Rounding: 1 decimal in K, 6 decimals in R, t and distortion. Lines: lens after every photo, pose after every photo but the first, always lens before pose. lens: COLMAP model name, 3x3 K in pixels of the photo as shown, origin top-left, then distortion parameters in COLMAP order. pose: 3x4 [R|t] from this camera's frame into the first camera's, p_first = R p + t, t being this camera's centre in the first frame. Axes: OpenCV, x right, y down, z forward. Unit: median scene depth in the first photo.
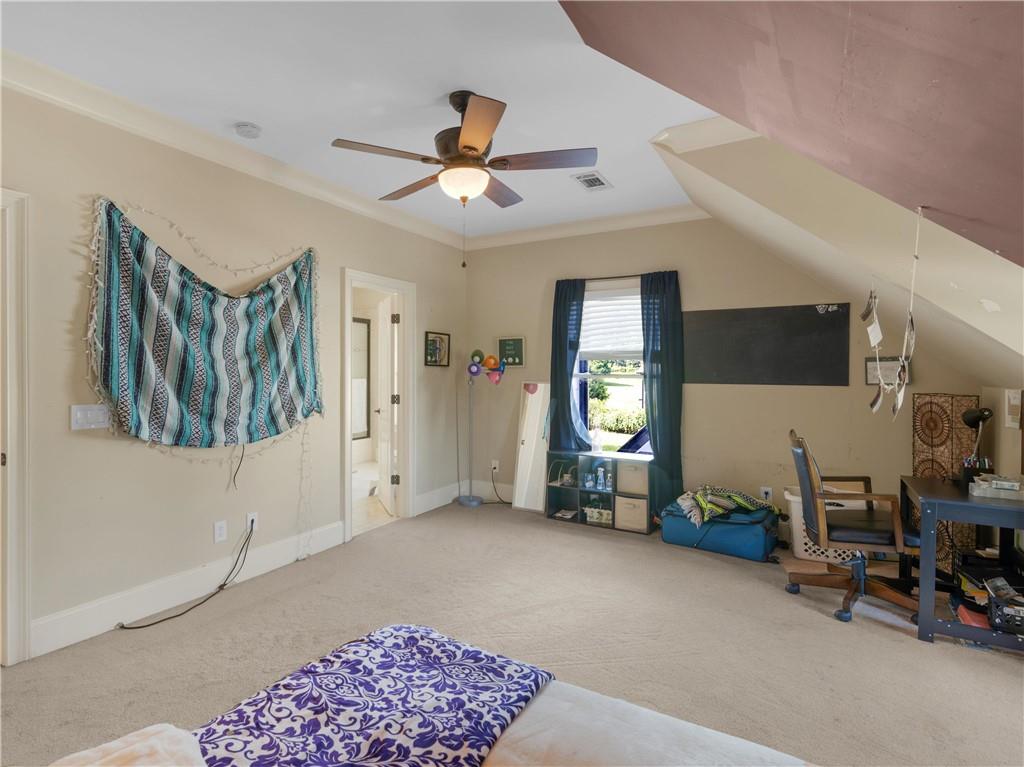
lens RADIAL K [[523.6, 0, 518.3], [0, 523.6, 383.2], [0, 0, 1]] dist [-0.001350, 0.000125]
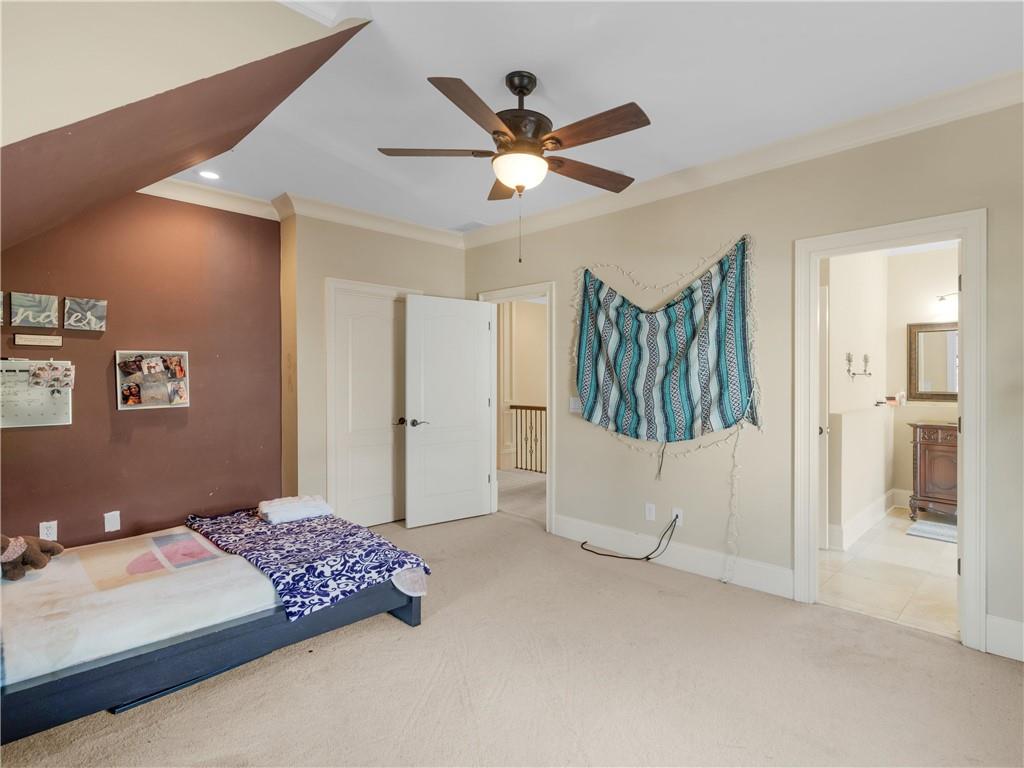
lens RADIAL K [[523.6, 0, 518.3], [0, 523.6, 383.7], [0, 0, 1]] dist [-0.001350, 0.000125]
pose [[-0.273945, 0.005910, -0.961727, 0.657931], [-0.022395, 0.999671, 0.012523, -0.014862], [0.961485, 0.024968, -0.273723, 1.046862]]
